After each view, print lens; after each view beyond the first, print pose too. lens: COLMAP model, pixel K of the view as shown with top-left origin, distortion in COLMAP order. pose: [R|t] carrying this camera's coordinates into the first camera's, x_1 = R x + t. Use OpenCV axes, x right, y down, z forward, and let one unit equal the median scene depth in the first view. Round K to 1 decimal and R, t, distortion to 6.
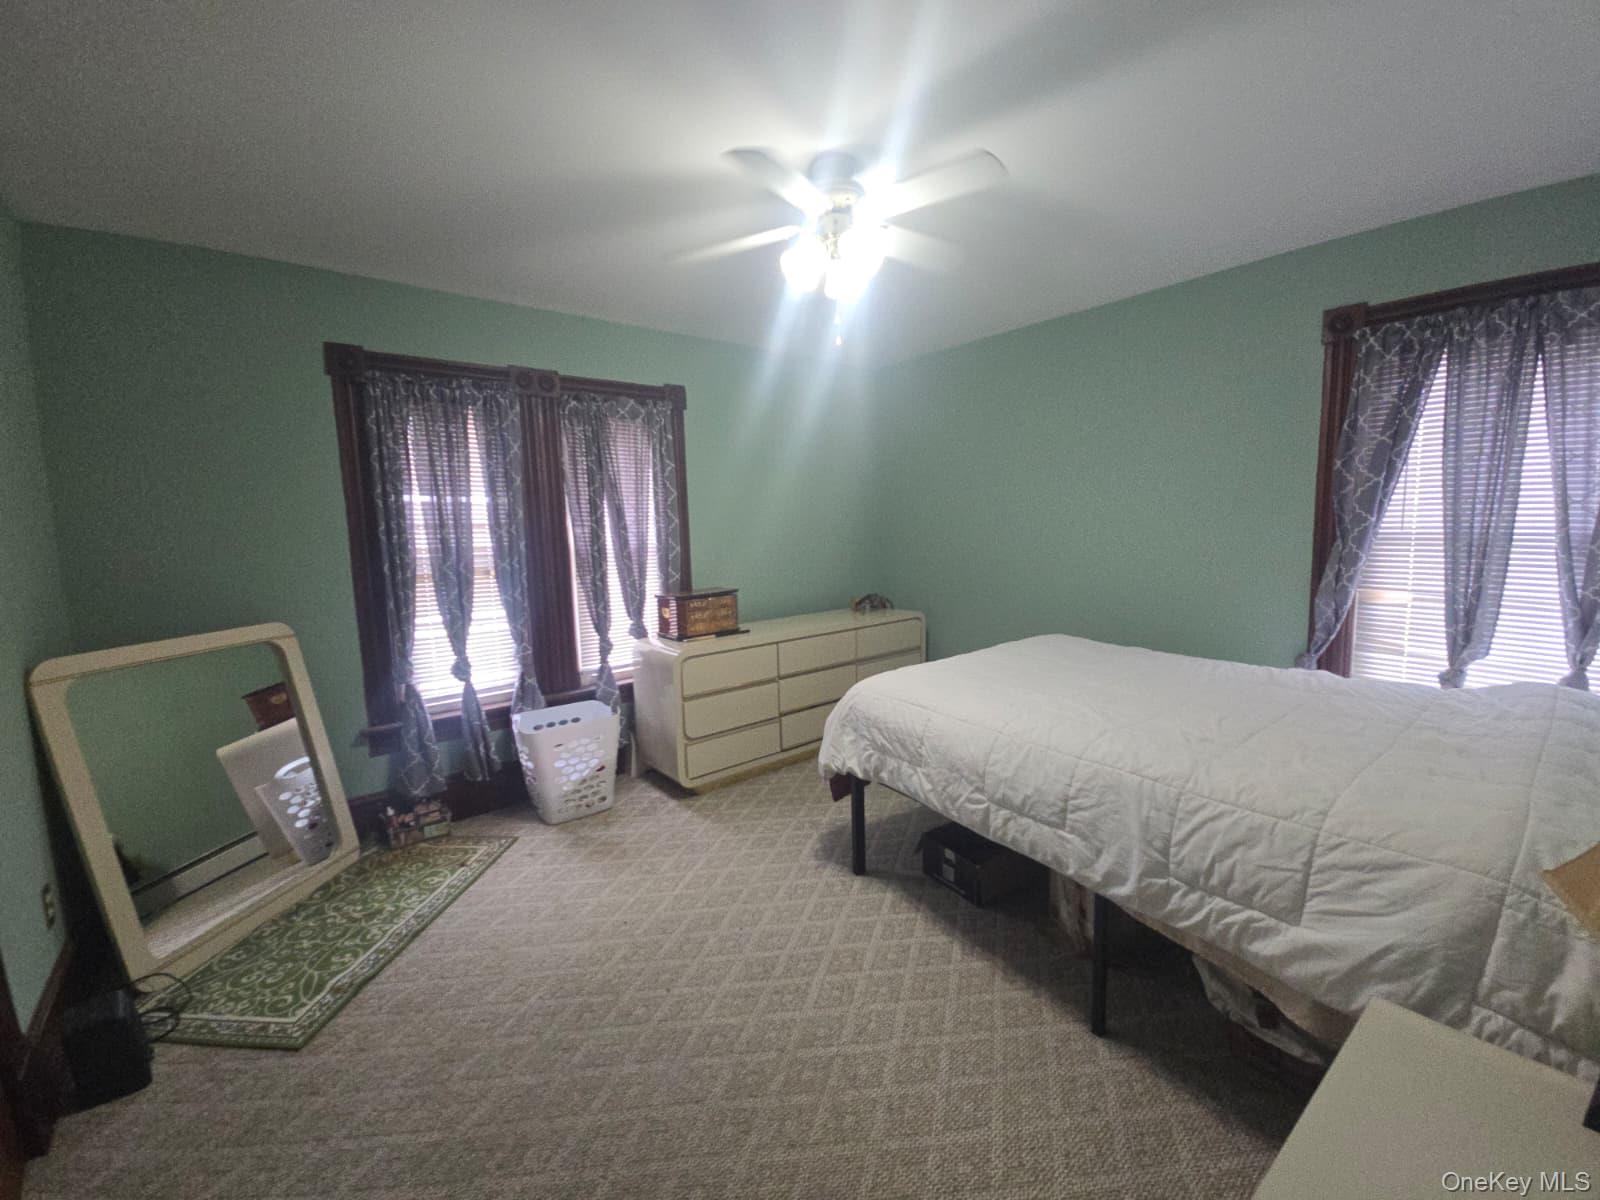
lens RADIAL K [[648.5, 0, 800.5], [0, 648.5, 599.4], [0, 0, 1]] dist [-0.000983, -0.001155]
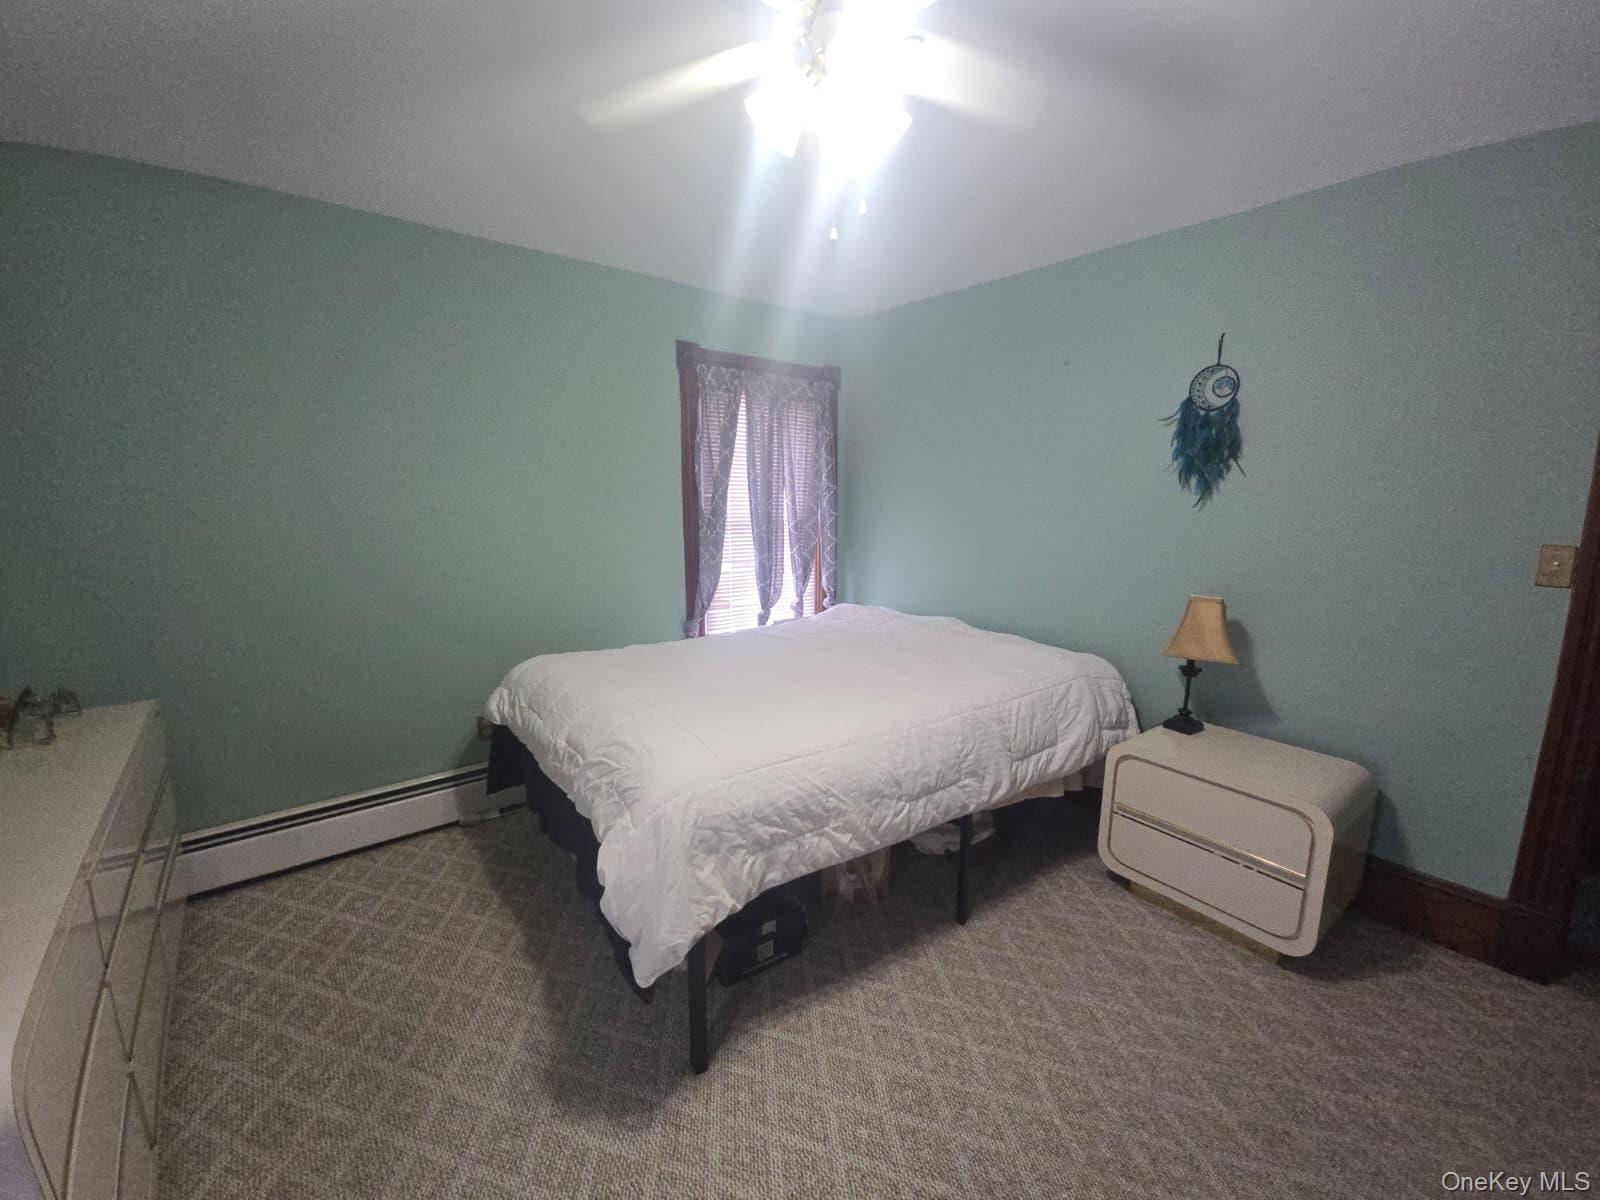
lens RADIAL K [[648.5, 0, 802.4], [0, 648.5, 607.3], [0, 0, 1]] dist [-0.000983, -0.001155]
pose [[-0.024846, -0.141525, 0.989623, -0.598310], [0.107259, 0.983837, 0.143391, -0.128474], [-0.993921, 0.109708, -0.009265, 1.073878]]
